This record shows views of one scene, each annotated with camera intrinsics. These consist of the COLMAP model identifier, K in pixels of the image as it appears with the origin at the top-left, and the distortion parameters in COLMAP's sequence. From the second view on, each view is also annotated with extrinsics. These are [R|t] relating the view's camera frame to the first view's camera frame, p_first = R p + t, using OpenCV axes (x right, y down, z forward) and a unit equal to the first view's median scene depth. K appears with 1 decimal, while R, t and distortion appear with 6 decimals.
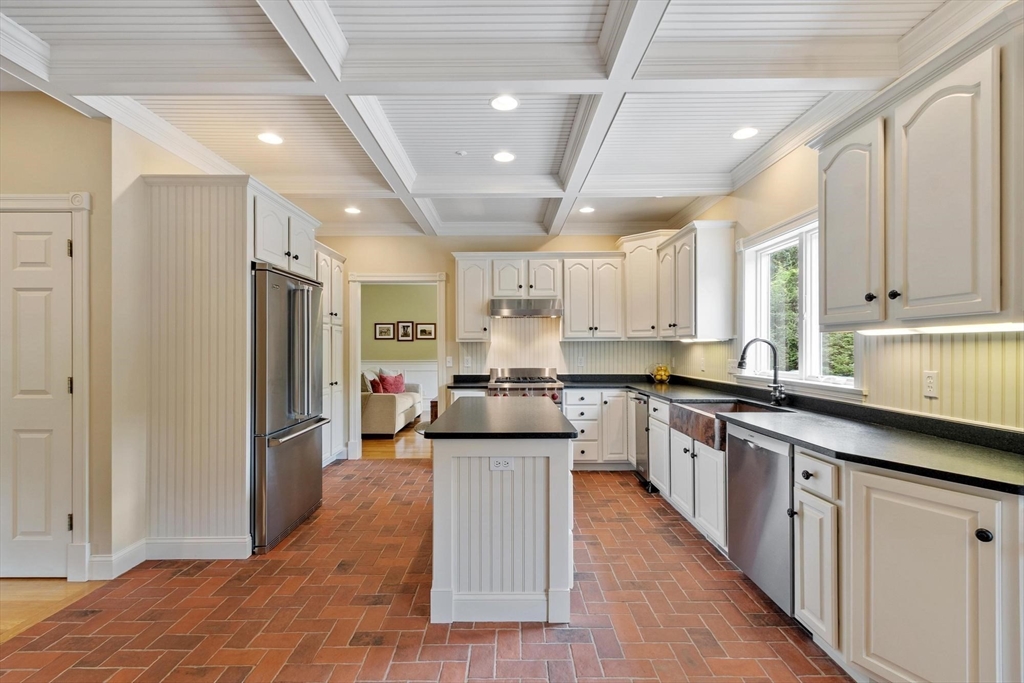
lens RADIAL K [[470.5, 0, 507.7], [0, 470.5, 345.9], [0, 0, 1]] dist [0.001285, 0.000212]
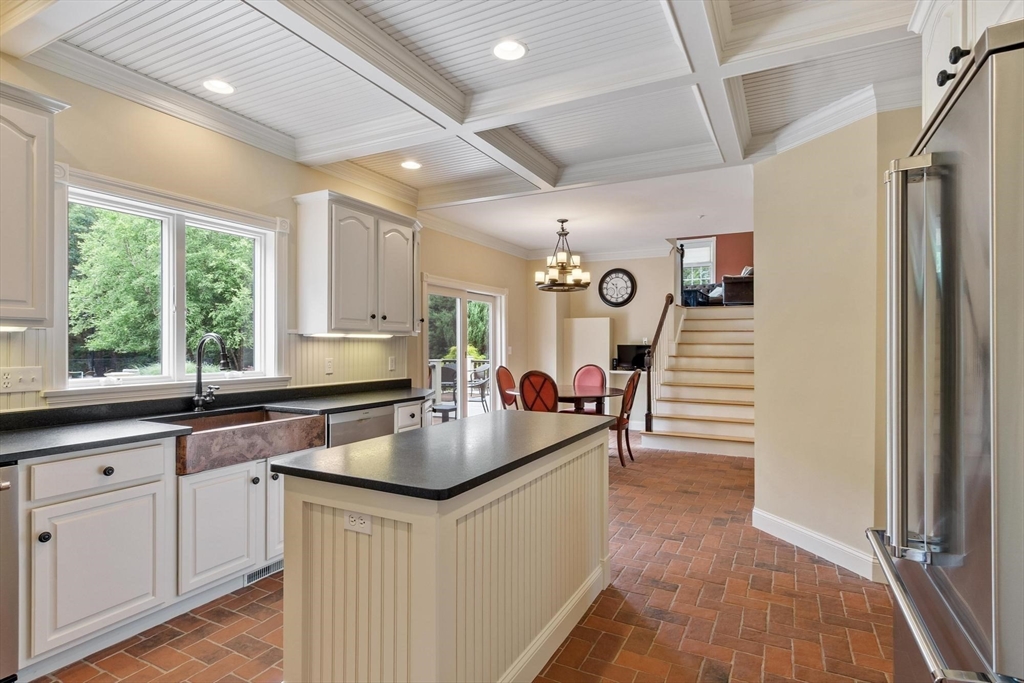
lens RADIAL K [[528.2, 0, 512.0], [0, 528.2, 341.5], [0, 0, 1]] dist [0.000447, 0.000149]
pose [[-0.884317, 0.001800, 0.466884, -0.504152], [-0.003057, 0.999949, -0.009644, 0.006851], [-0.466878, -0.009956, -0.884266, 2.059080]]
